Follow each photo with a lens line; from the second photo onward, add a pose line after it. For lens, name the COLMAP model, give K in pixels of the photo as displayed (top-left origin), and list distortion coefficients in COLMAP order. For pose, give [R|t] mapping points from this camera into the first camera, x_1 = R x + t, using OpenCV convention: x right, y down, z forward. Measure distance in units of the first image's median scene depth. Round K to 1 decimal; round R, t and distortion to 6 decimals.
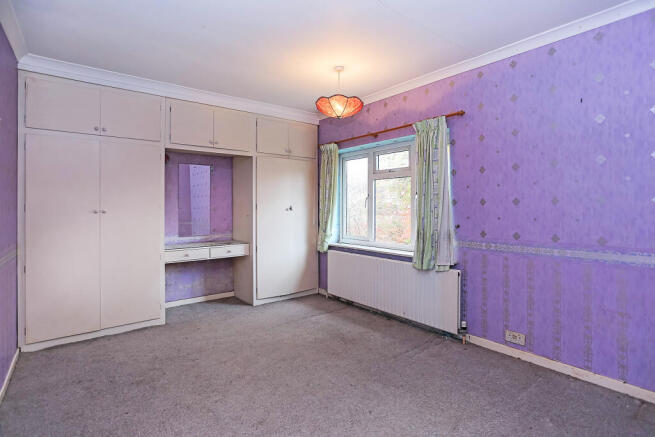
lens RADIAL K [[325.1, 0, 327.0], [0, 325.1, 209.0], [0, 0, 1]] dist [-0.000165, 0.000222]
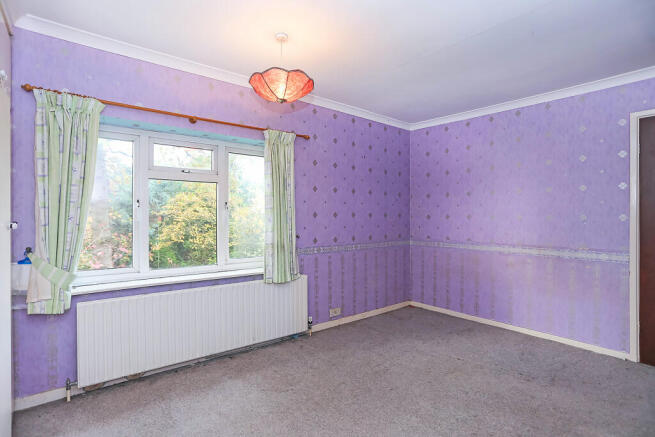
lens RADIAL K [[330.0, 0, 327.5], [0, 330.0, 223.5], [0, 0, 1]] dist [-0.001819, 0.000067]
pose [[0.026440, -0.005187, 0.999637, -0.737480], [0.012870, 0.999905, 0.004848, 0.005150], [-0.999568, 0.012738, 0.026504, 0.872149]]
